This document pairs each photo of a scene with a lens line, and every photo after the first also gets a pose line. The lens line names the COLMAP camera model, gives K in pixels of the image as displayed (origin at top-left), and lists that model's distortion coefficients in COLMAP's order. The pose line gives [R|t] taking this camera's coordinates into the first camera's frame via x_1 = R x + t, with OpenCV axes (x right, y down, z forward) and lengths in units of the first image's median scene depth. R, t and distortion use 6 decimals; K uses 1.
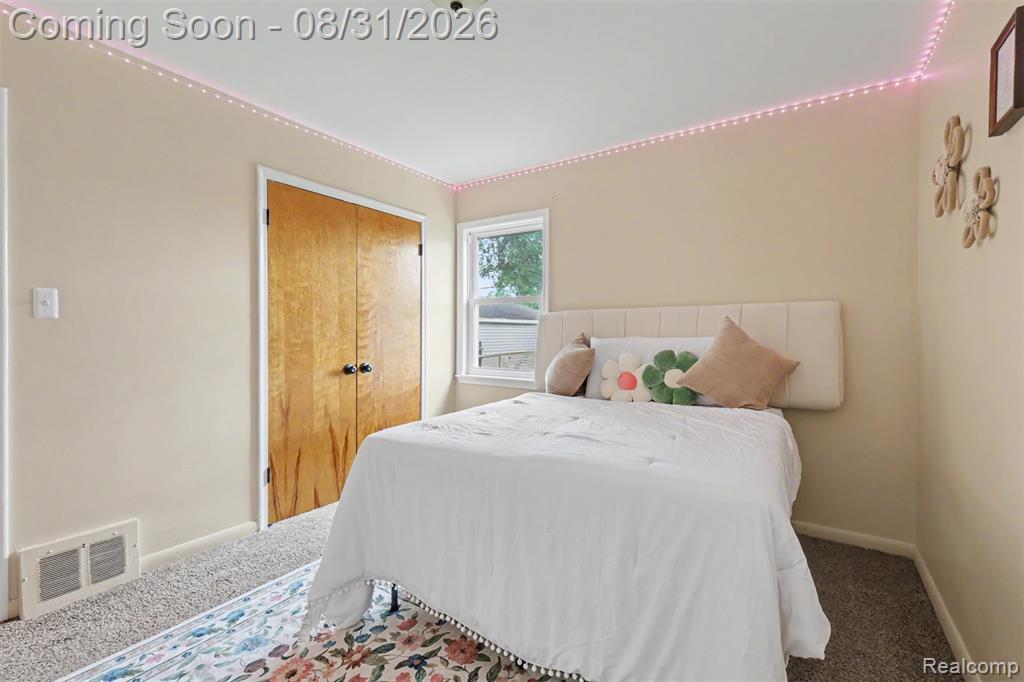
lens RADIAL K [[445.6, 0, 514.6], [0, 445.6, 339.9], [0, 0, 1]] dist [0.003534, 0.000388]
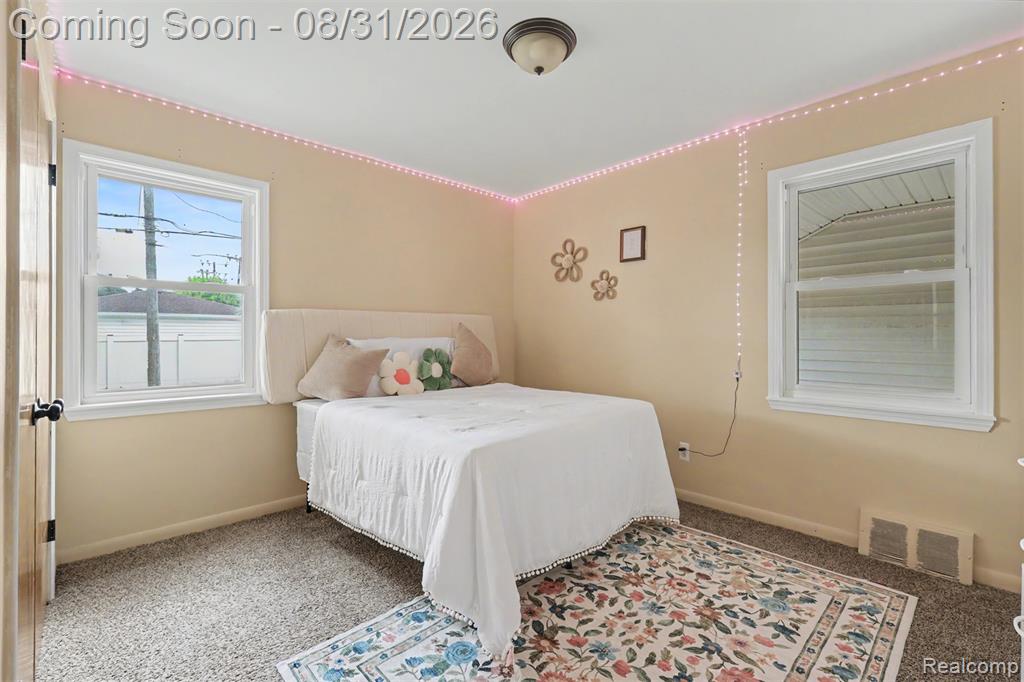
lens RADIAL K [[445.6, 0, 514.6], [0, 445.6, 339.9], [0, 0, 1]] dist [0.003534, 0.000388]
pose [[0.229709, -0.010674, 0.973201, -0.829541], [0.013319, 0.999881, 0.007823, -0.007703], [-0.973168, 0.011165, 0.229823, 0.491075]]
